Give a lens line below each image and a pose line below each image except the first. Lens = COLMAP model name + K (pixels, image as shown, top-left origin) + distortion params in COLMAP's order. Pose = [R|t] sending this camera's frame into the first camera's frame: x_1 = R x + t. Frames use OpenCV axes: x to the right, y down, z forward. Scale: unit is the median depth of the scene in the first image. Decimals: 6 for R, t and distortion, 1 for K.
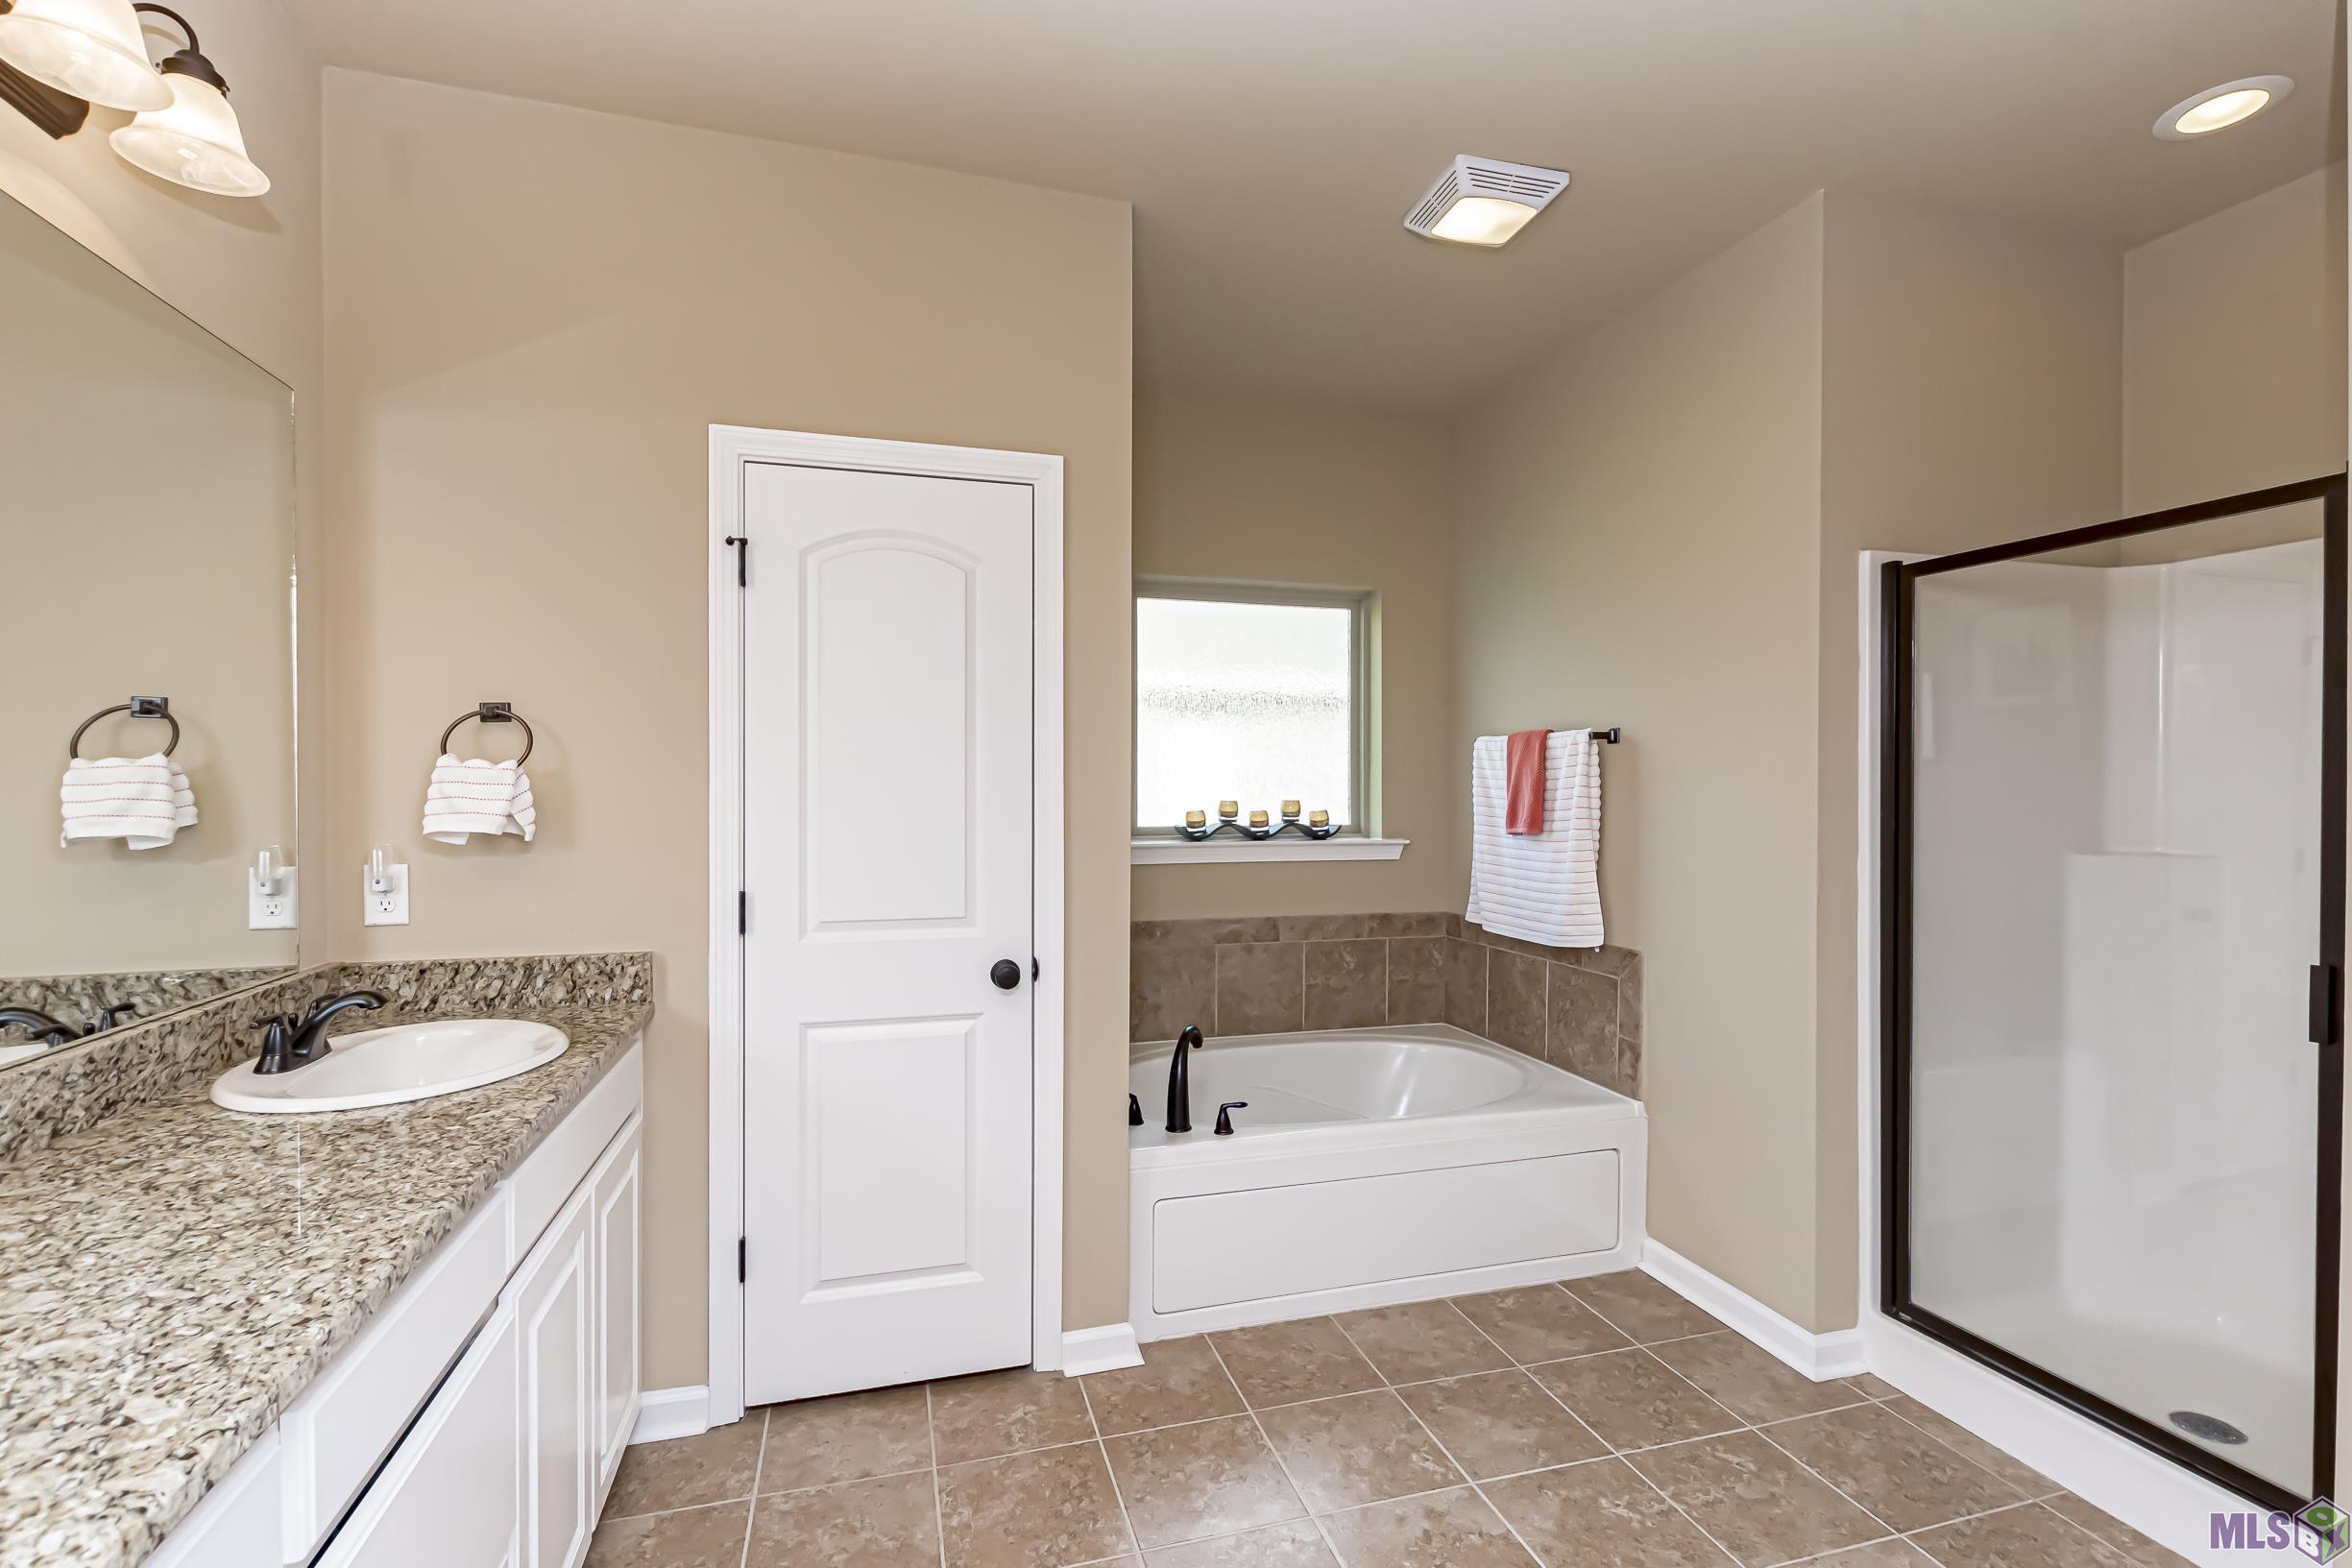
lens RADIAL K [[1023.5, 0, 1190.8], [0, 1023.5, 780.5], [0, 0, 1]] dist [0.009636, -0.003538]
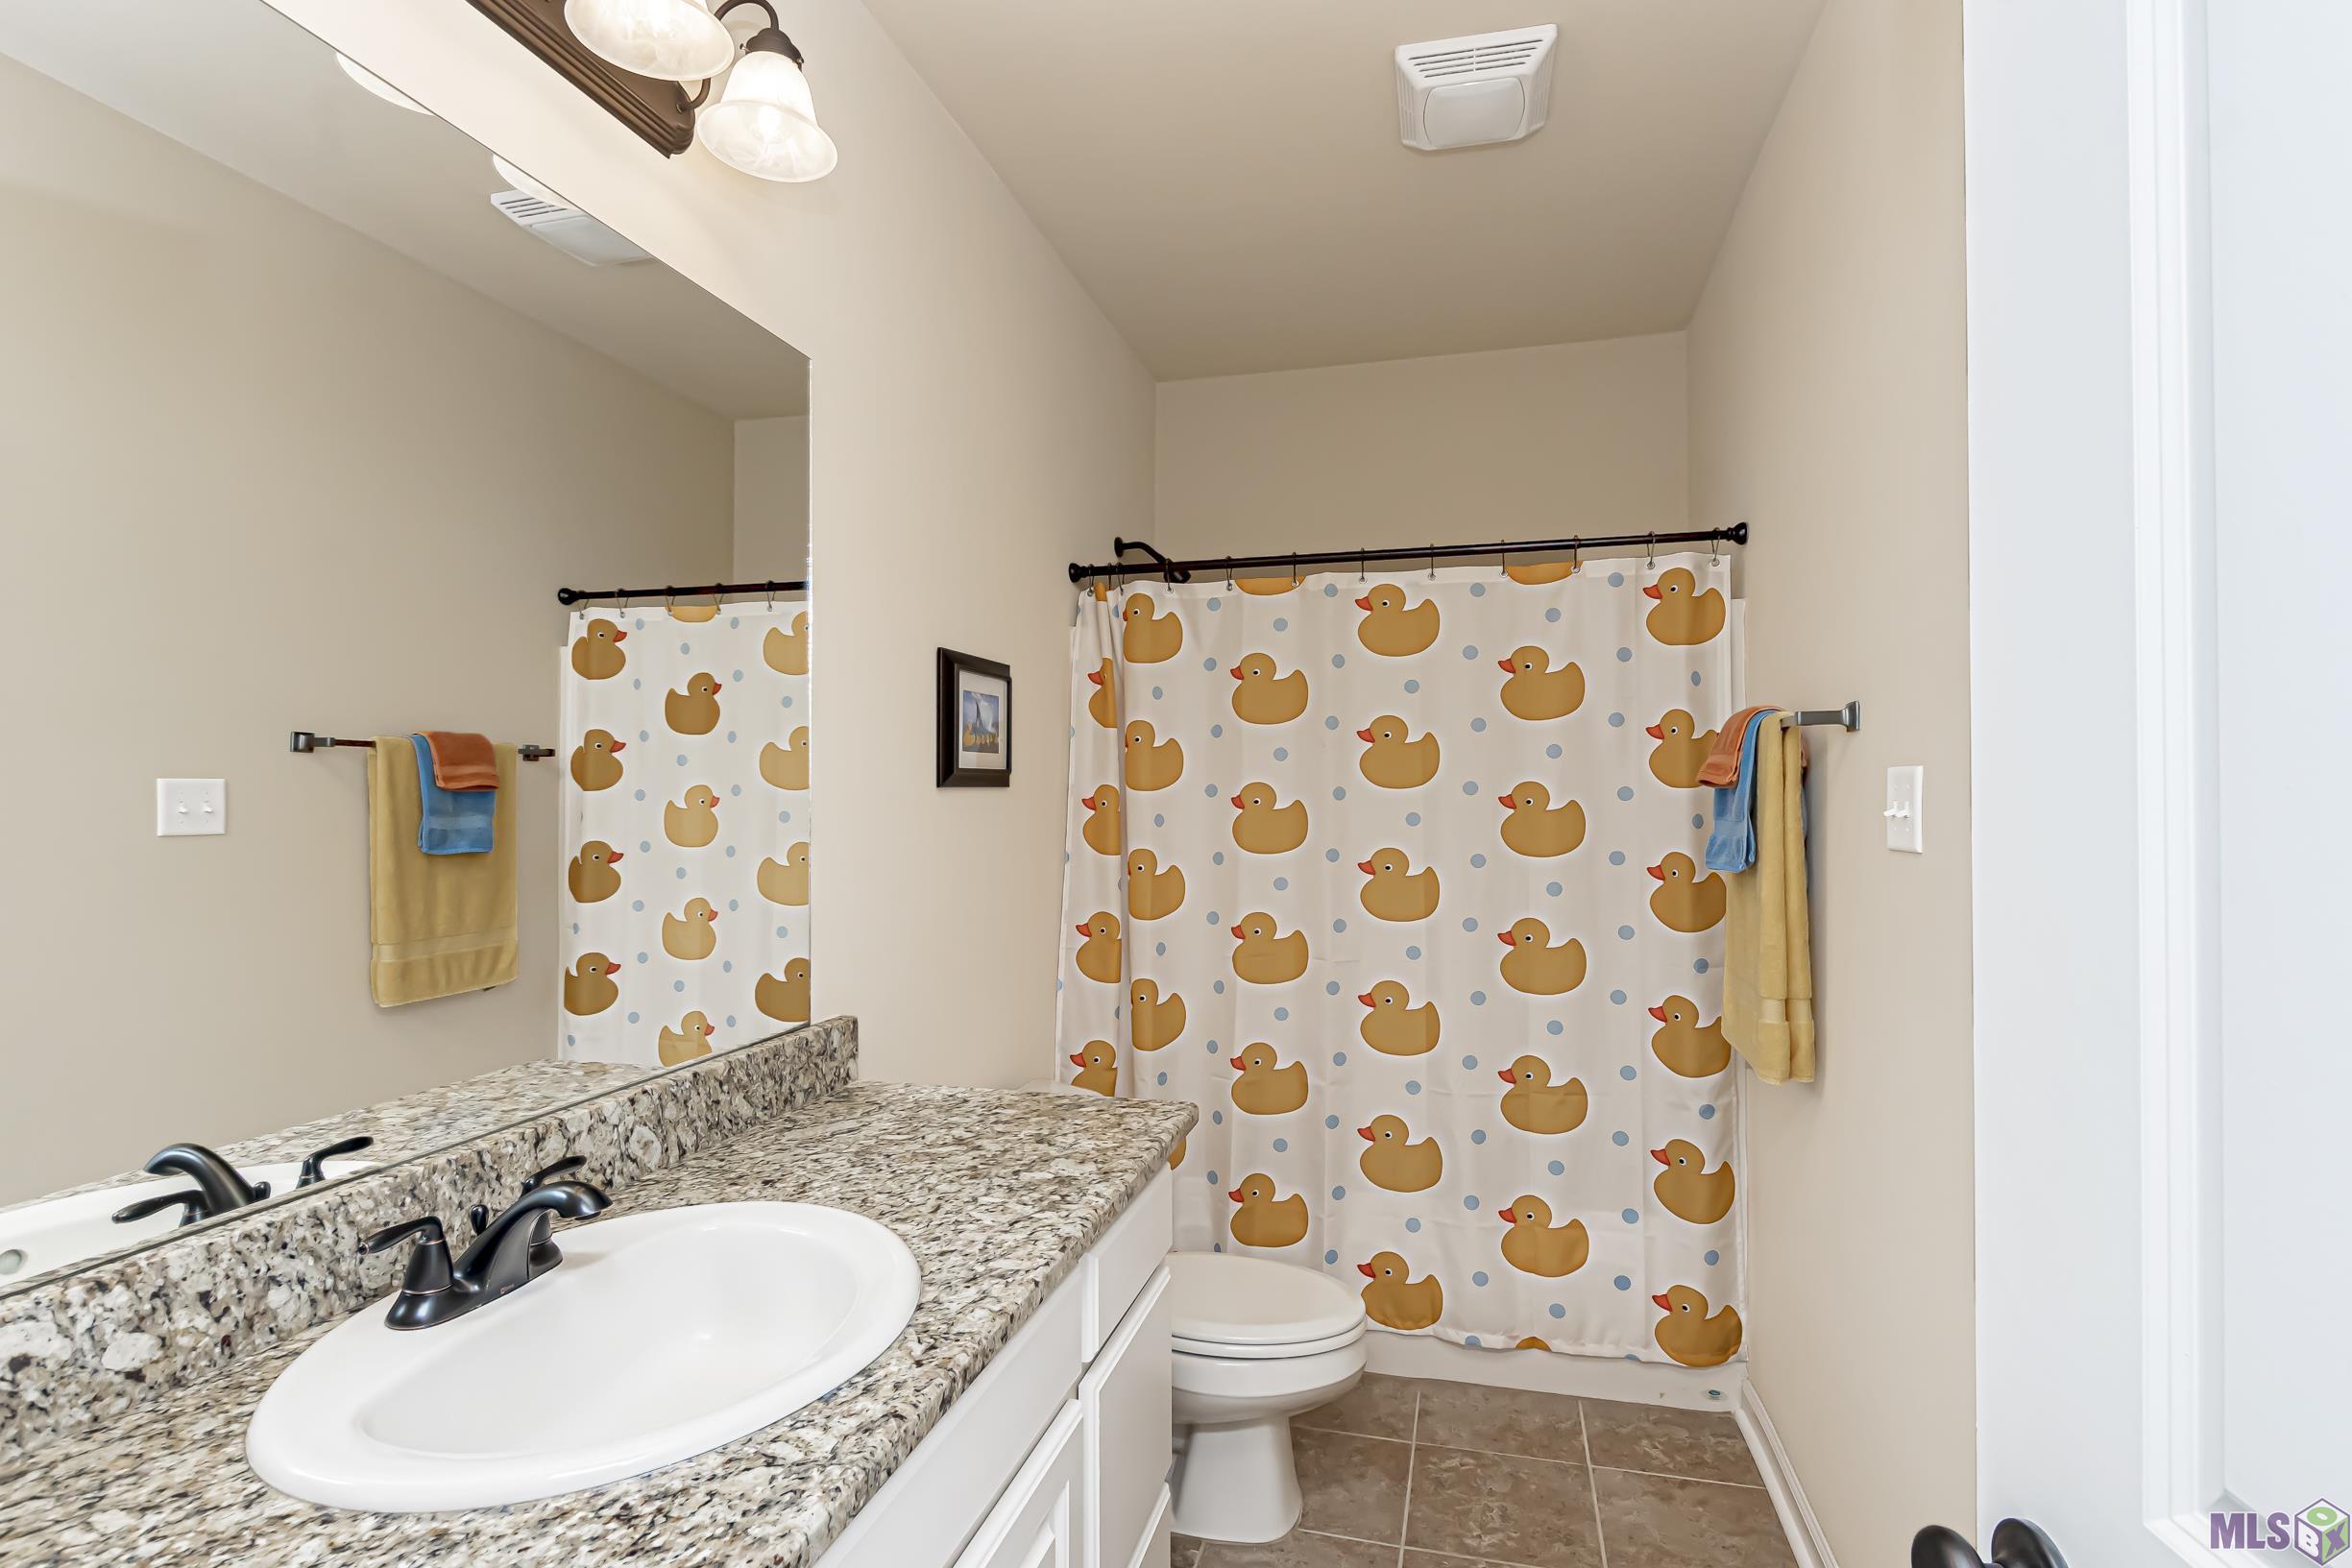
lens RADIAL K [[1023.5, 0, 1180.9], [0, 1023.5, 784.8], [0, 0, 1]] dist [0.009636, -0.003538]
pose [[0.833346, -0.016594, -0.552502, -0.185571], [0.013022, 0.999861, -0.010390, 0.008695], [0.552598, 0.001464, 0.833447, 0.552642]]
